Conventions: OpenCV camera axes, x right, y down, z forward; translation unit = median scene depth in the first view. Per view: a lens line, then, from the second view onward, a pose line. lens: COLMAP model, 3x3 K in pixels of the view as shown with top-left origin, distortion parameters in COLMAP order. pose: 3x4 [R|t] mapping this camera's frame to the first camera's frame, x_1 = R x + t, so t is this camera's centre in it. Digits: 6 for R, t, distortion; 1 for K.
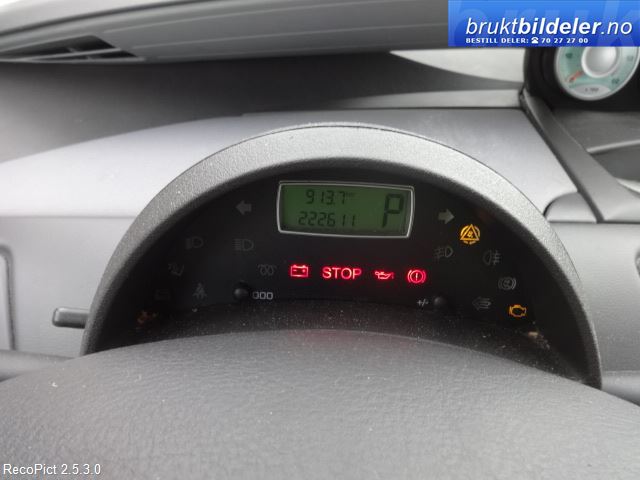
lens RADIAL K [[477.2, 0, 320.0], [0, 477.2, 240.0], [0, 0, 1]] dist [-0.005063, -0.001263]
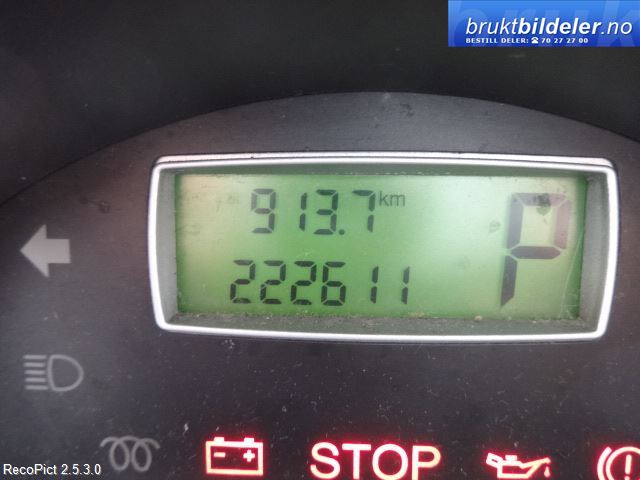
lens RADIAL K [[477.2, 0, 320.0], [0, 477.2, 240.0], [0, 0, 1]] dist [-0.005063, -0.001263]
pose [[0.998021, -0.033408, -0.053268, 0.032263], [0.024013, 0.985469, -0.168150, -0.018909], [0.058112, 0.166538, 0.984321, 0.690902]]
